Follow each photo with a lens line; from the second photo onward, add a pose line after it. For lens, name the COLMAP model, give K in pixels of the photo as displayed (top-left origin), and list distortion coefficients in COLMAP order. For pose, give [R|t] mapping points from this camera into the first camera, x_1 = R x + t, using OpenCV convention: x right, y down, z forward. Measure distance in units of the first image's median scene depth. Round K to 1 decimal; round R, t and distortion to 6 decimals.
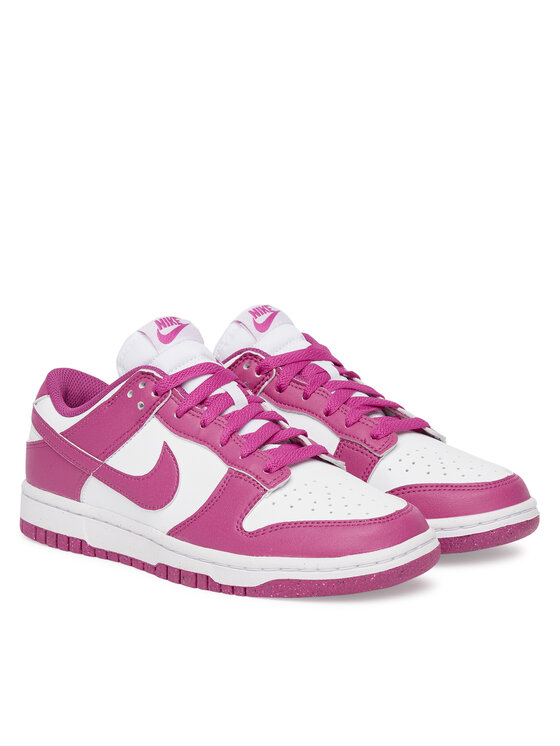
lens RADIAL K [[2191.7, 0, 279.5], [0, 2191.7, 373.0], [0, 0, 1]] dist [-0.096286, 0.000000]
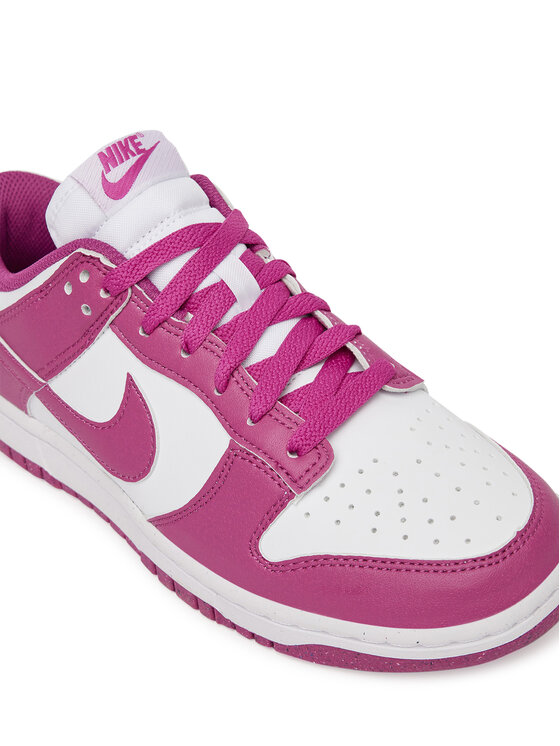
lens RADIAL K [[1303.2, 0, 281.8], [0, 1303.2, 372.4], [0, 0, 1]] dist [-0.072216, 0.000000]
pose [[0.994968, -0.050231, -0.086686, 0.021957], [0.083006, 0.897819, 0.432471, -0.123127], [0.056105, -0.437490, 0.897471, 0.671458]]
